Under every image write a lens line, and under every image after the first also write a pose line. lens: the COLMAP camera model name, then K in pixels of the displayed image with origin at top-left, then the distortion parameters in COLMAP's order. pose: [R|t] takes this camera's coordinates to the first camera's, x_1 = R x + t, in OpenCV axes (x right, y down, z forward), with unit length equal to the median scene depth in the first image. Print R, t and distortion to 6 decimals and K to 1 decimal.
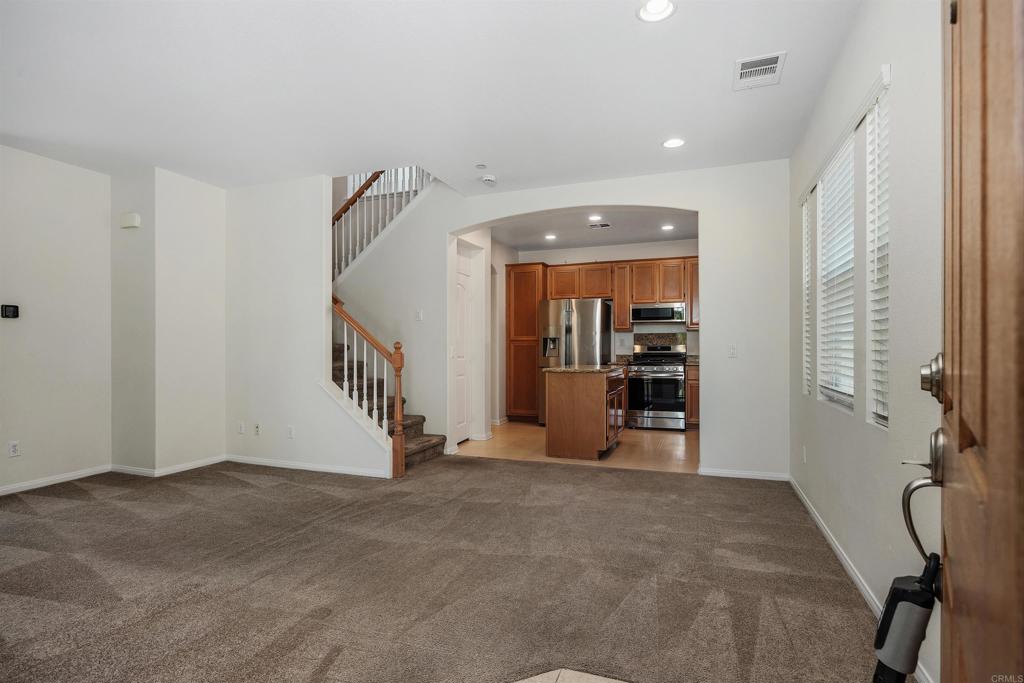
lens RADIAL K [[529.1, 0, 512.9], [0, 529.1, 339.5], [0, 0, 1]] dist [0.005915, -0.000433]
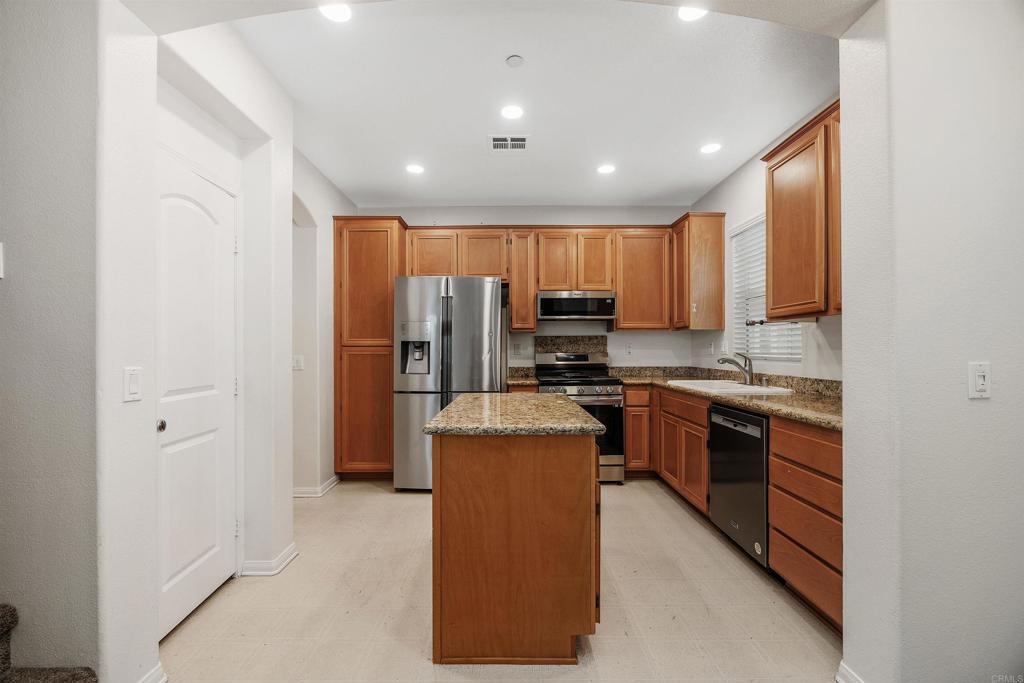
lens RADIAL K [[421.6, 0, 512.1], [0, 421.6, 352.4], [0, 0, 1]] dist [-0.005893, -0.000183]
pose [[0.938120, -0.002774, 0.346299, 0.010118], [-0.004606, 0.999779, 0.020489, -0.001157], [-0.346279, -0.020816, 0.937900, 0.506875]]
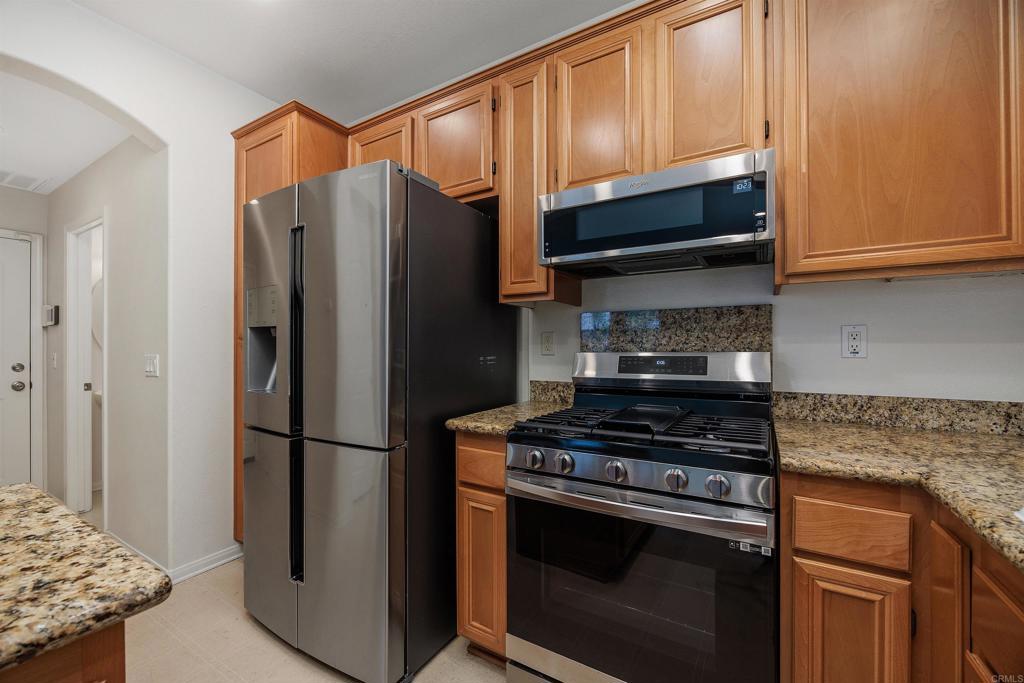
lens RADIAL K [[421.6, 0, 504.9], [0, 421.6, 345.8], [0, 0, 1]] dist [-0.005893, -0.000183]
pose [[0.980585, -0.001454, -0.196087, 0.239340], [0.004452, 0.999880, 0.014849, 0.003749], [0.196042, -0.015434, 0.980474, 0.771695]]
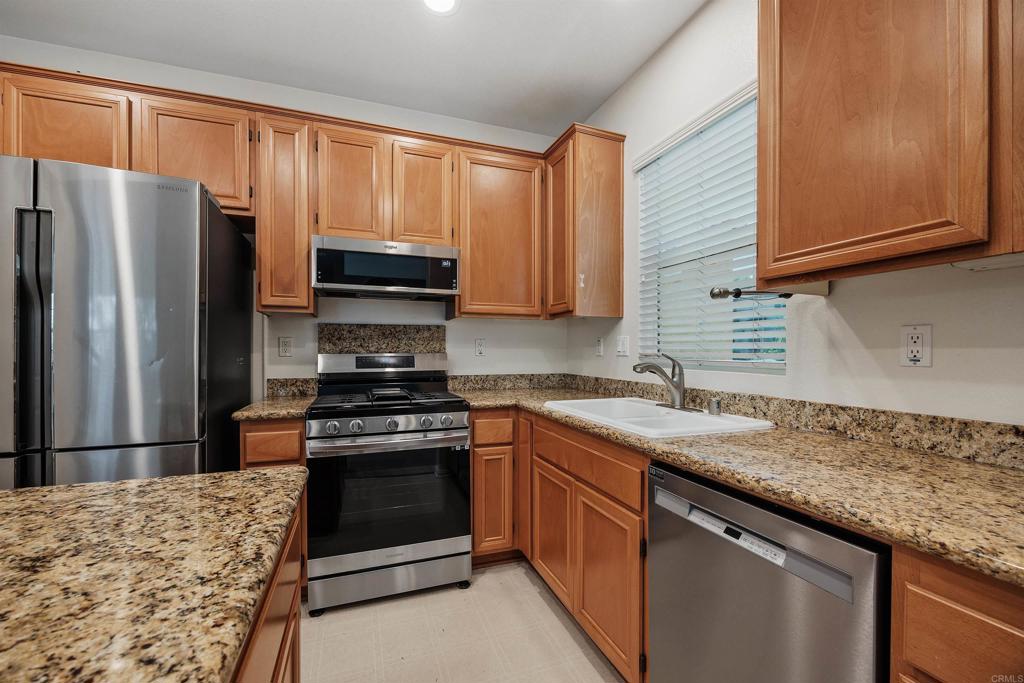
lens RADIAL K [[421.6, 0, 510.2], [0, 421.6, 358.0], [0, 0, 1]] dist [-0.005893, -0.000183]
pose [[0.766703, -0.008700, 0.641943, 0.141019], [-0.013635, 0.999462, 0.029830, 0.003147], [-0.641857, -0.031624, 0.766172, 0.688971]]
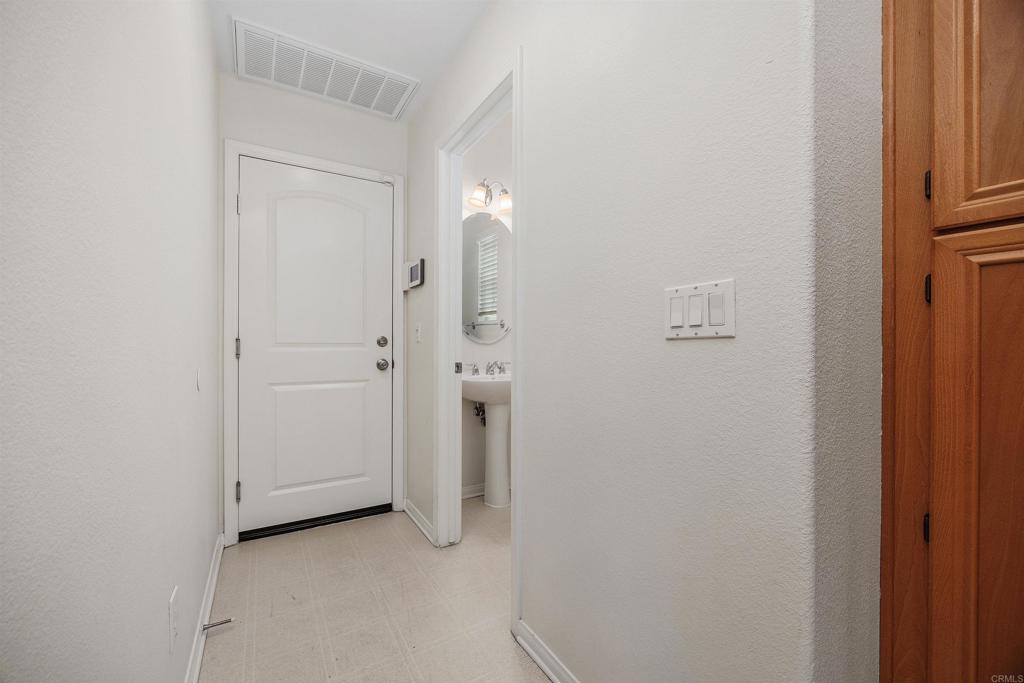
lens RADIAL K [[421.6, 0, 512.3], [0, 421.6, 341.0], [0, 0, 1]] dist [-0.005893, -0.000183]
pose [[0.779430, -0.001990, -0.626486, -0.021686], [0.012560, 0.999844, 0.012450, 0.025800], [0.626363, -0.017573, 0.779333, 0.885225]]
